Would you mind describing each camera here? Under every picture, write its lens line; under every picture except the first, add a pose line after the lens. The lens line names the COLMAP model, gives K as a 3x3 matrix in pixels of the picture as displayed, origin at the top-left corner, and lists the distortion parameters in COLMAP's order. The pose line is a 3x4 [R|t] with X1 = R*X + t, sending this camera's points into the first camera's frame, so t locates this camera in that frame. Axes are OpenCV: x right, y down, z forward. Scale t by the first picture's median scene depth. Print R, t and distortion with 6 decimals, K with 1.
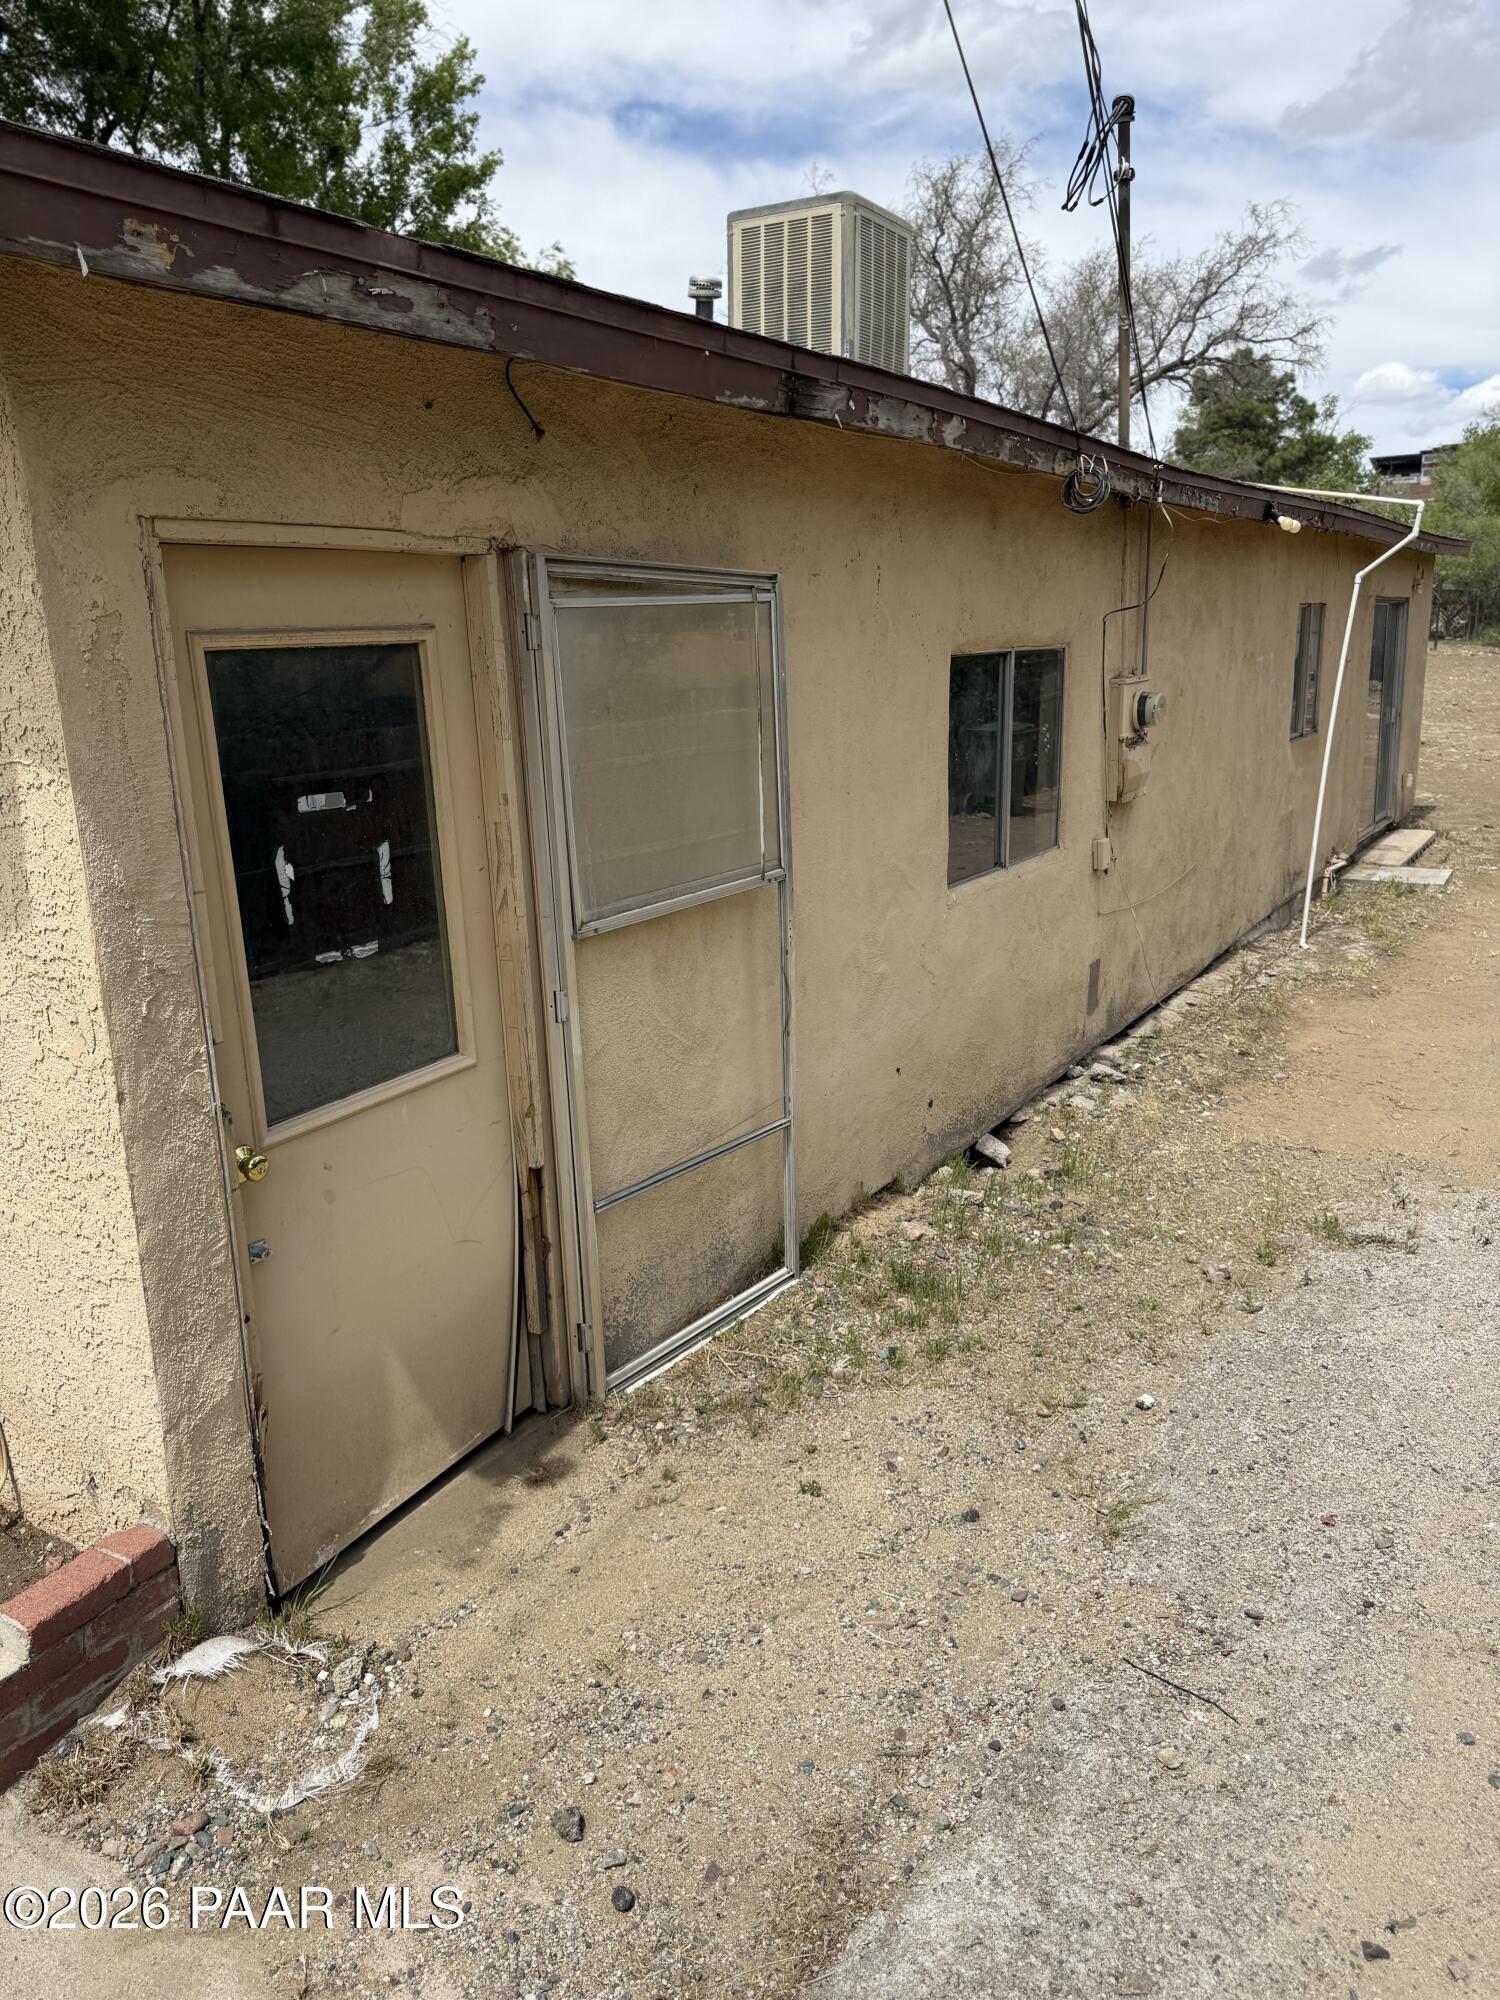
lens RADIAL K [[1419.4, 0, 758.3], [0, 1419.4, 992.6], [0, 0, 1]] dist [0.041105, -0.048409]
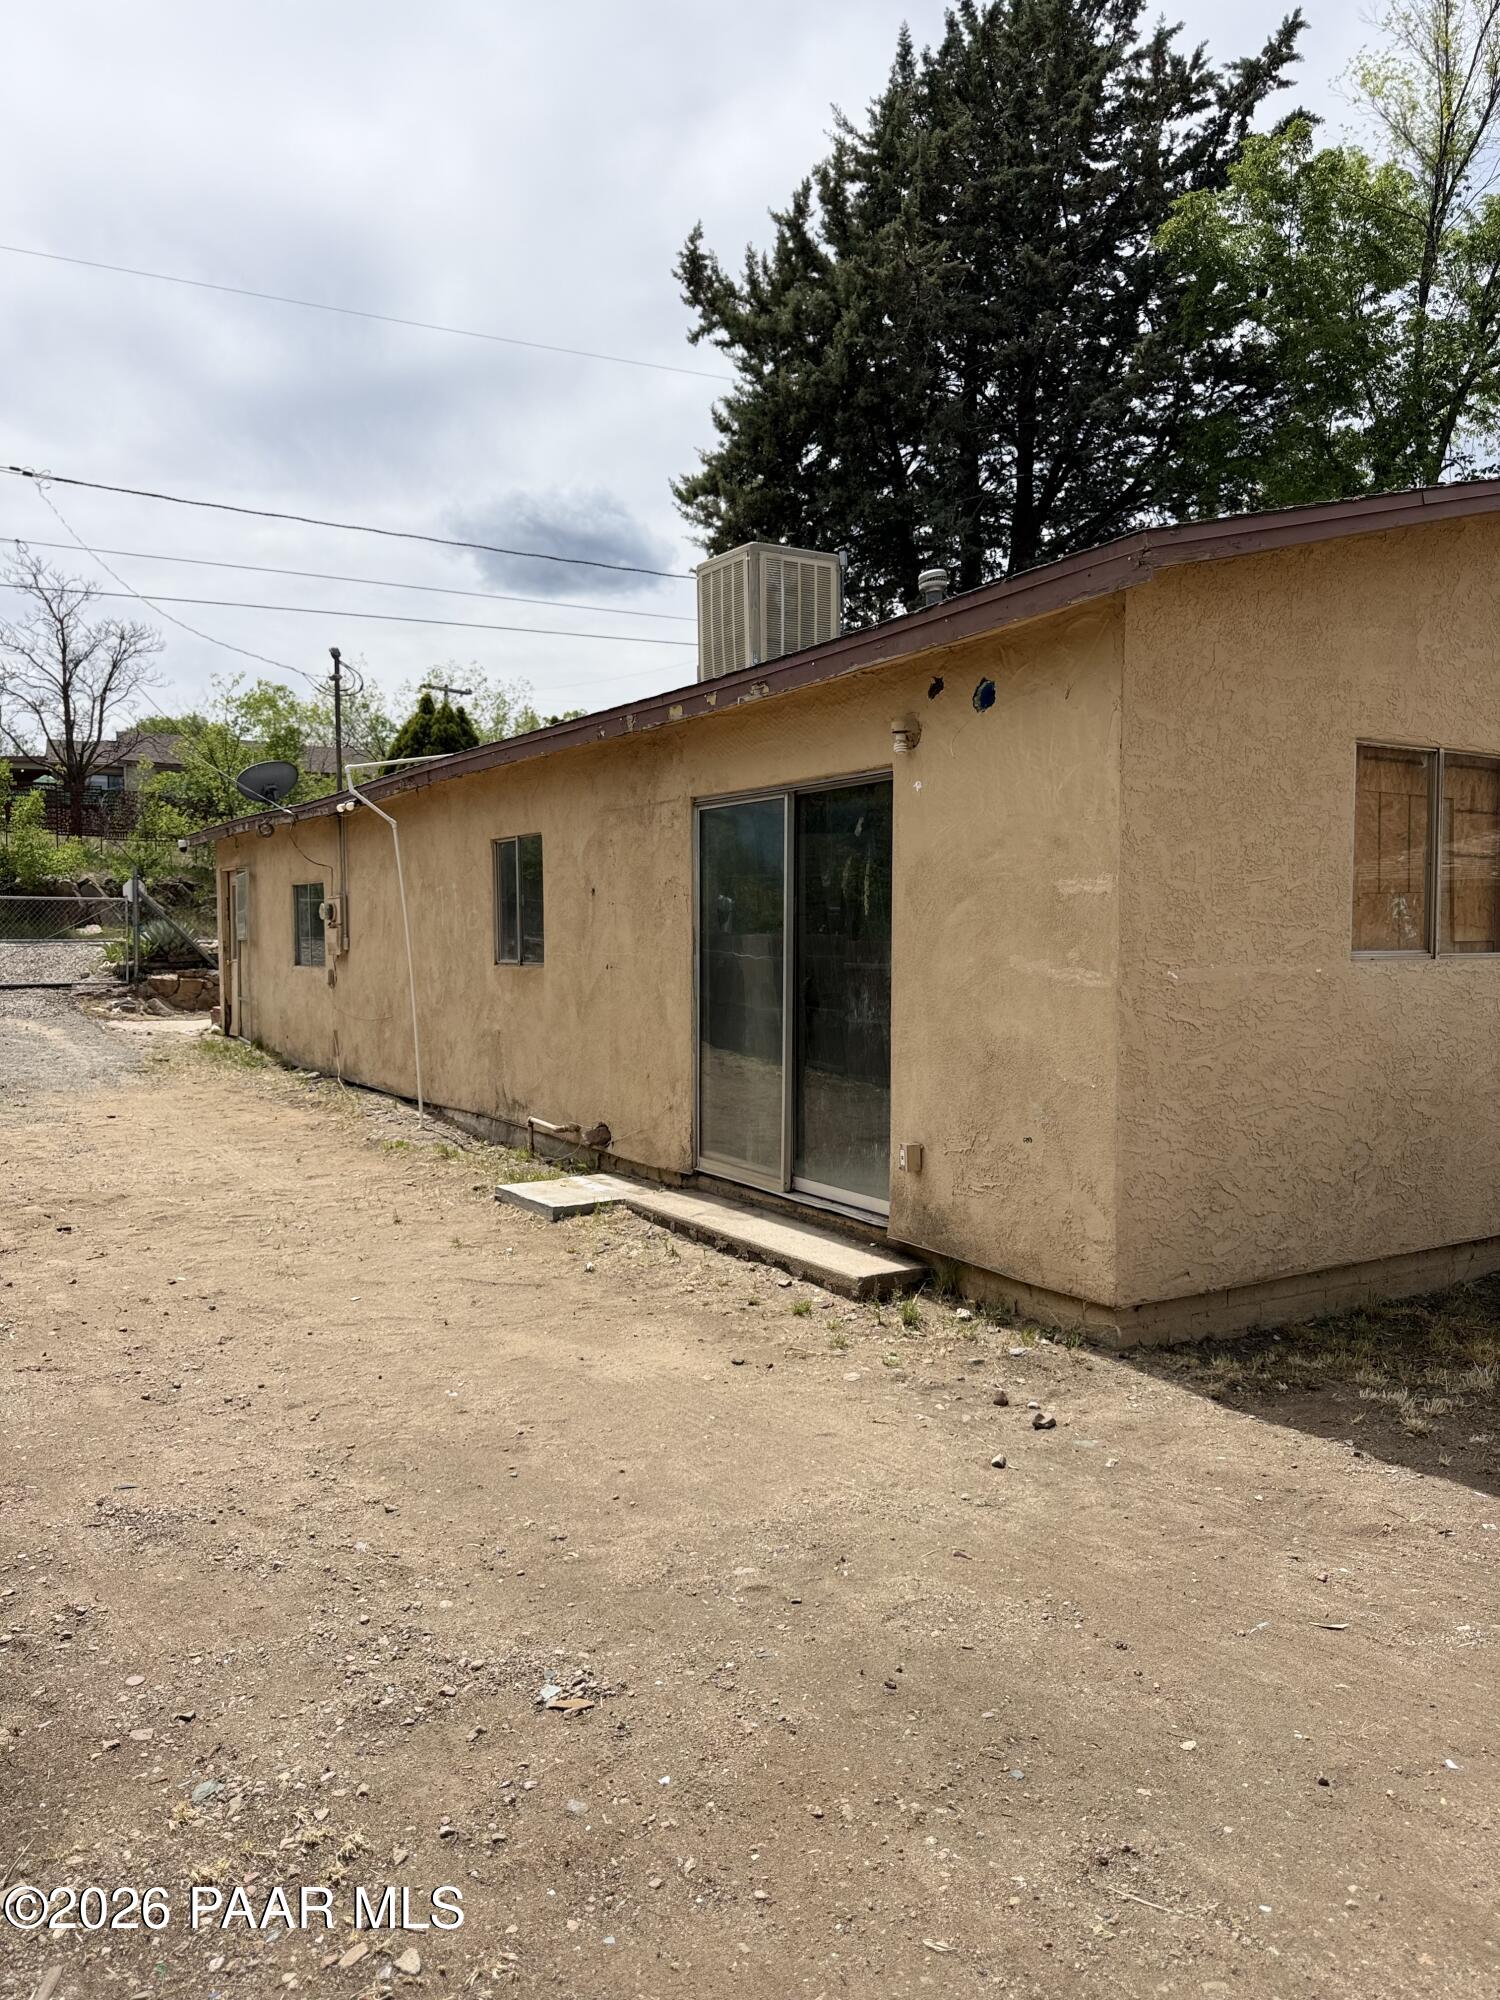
lens RADIAL K [[1419.4, 0, 750.5], [0, 1419.4, 1001.5], [0, 0, 1]] dist [0.041105, -0.048409]
pose [[-0.468540, 0.080875, -0.879733, 3.445344], [-0.195031, 0.961763, 0.192288, -1.104997], [0.861646, 0.261670, -0.434852, 4.616428]]
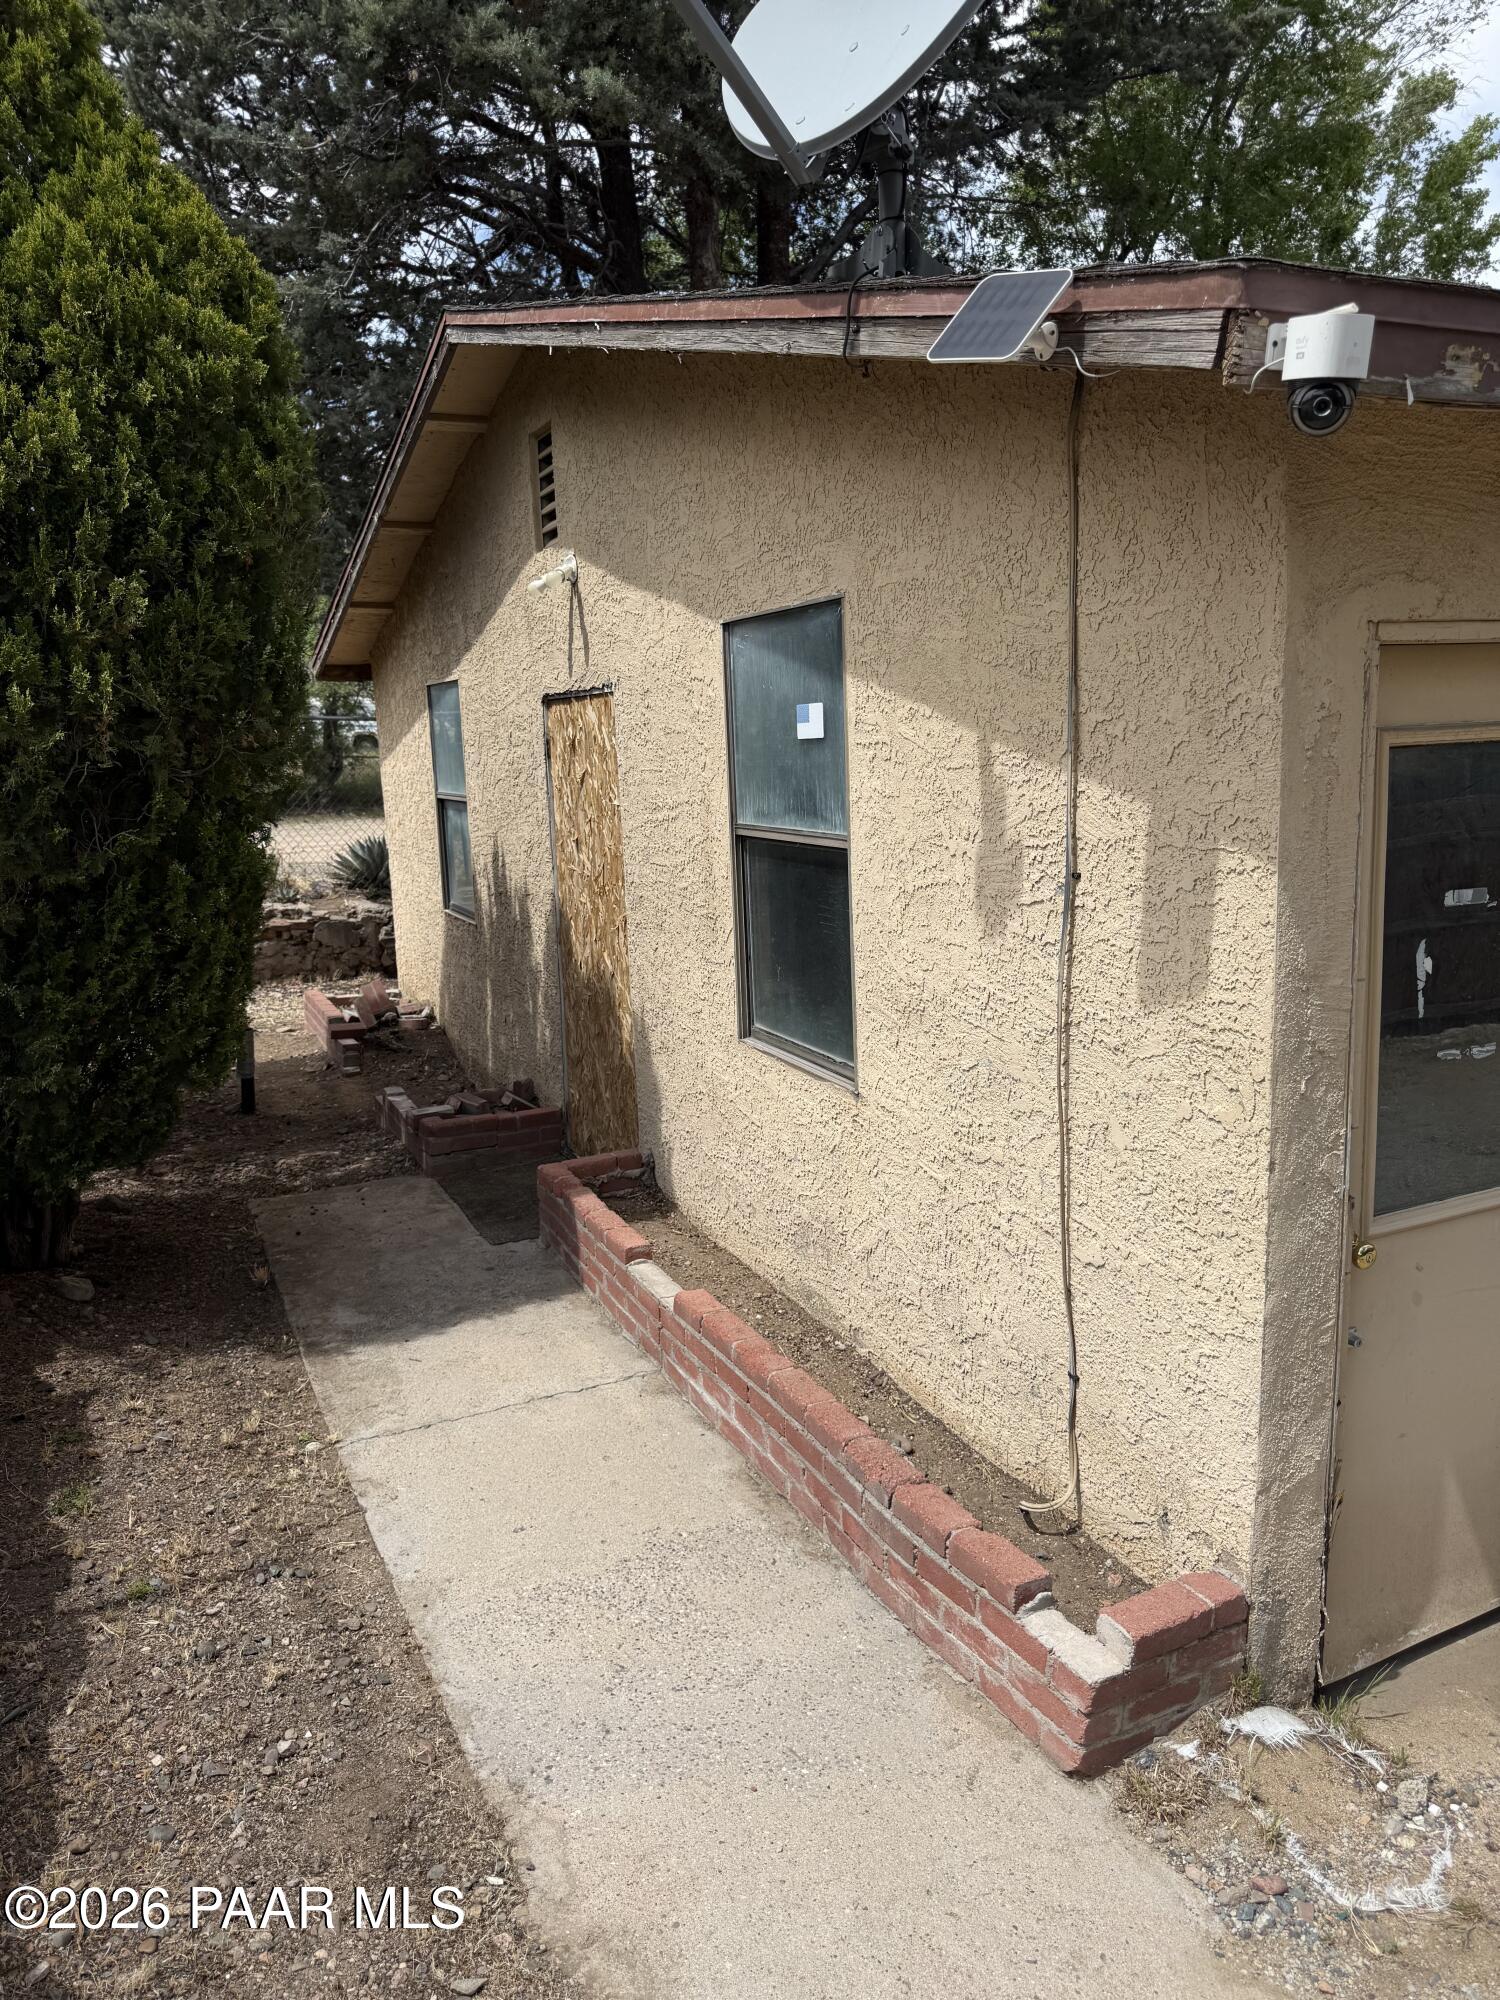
lens RADIAL K [[1419.4, 0, 738.0], [0, 1419.4, 999.9], [0, 0, 1]] dist [0.041105, -0.048409]
pose [[0.825962, 0.101171, -0.554572, -0.137126], [-0.128353, 0.991676, -0.010253, 0.008893], [0.548918, 0.079650, 0.832072, -0.072347]]
